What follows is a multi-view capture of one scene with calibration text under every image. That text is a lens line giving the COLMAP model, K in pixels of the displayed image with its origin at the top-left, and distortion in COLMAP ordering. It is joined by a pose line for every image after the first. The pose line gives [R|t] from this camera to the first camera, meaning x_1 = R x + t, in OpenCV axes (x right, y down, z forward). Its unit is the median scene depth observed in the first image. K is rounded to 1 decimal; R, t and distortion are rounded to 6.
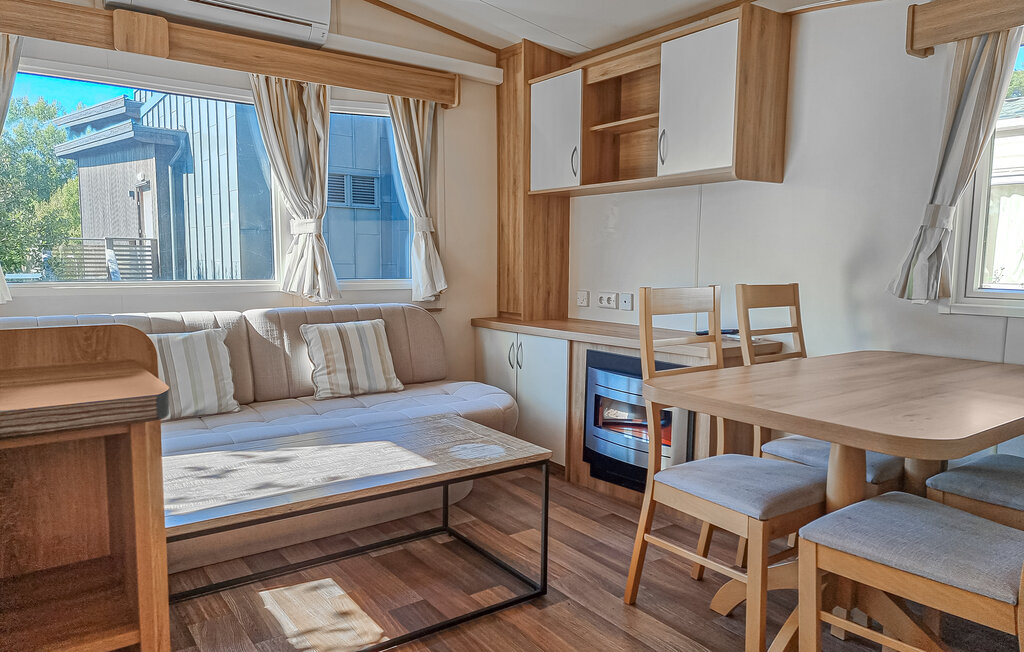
lens RADIAL K [[677.4, 0, 512.0], [0, 677.4, 326.0], [0, 0, 1]] dist [0.005789, 0.001536]
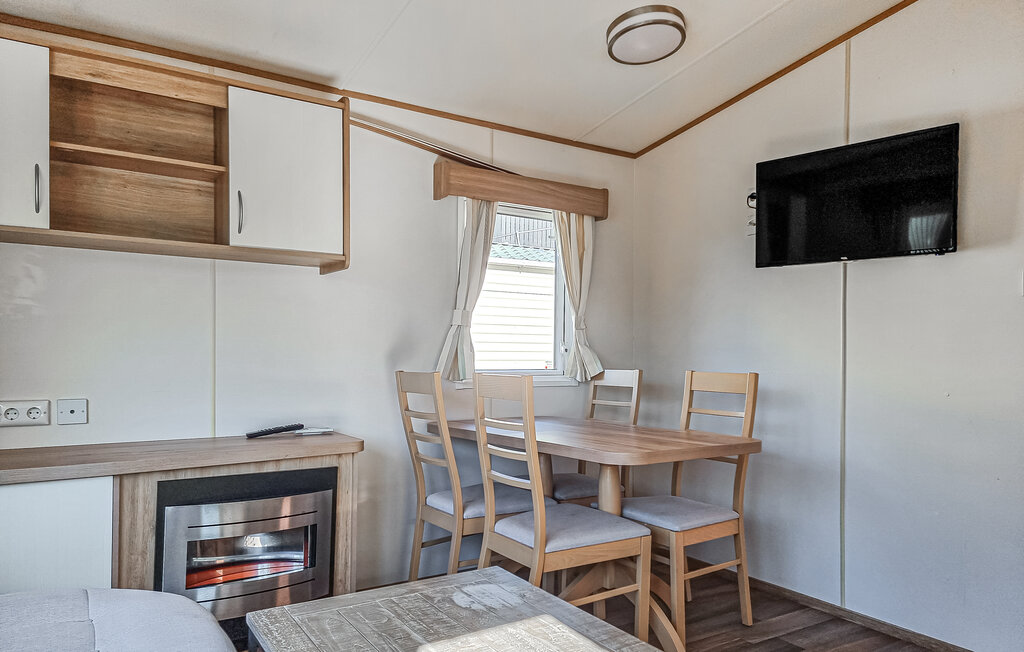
lens RADIAL K [[696.3, 0, 513.8], [0, 696.3, 355.6], [0, 0, 1]] dist [0.000812, -0.000582]
pose [[0.059276, -0.004821, 0.998230, -1.381591], [0.093402, 0.995628, -0.000738, -0.139680], [-0.993862, 0.093280, 0.059467, 1.480304]]
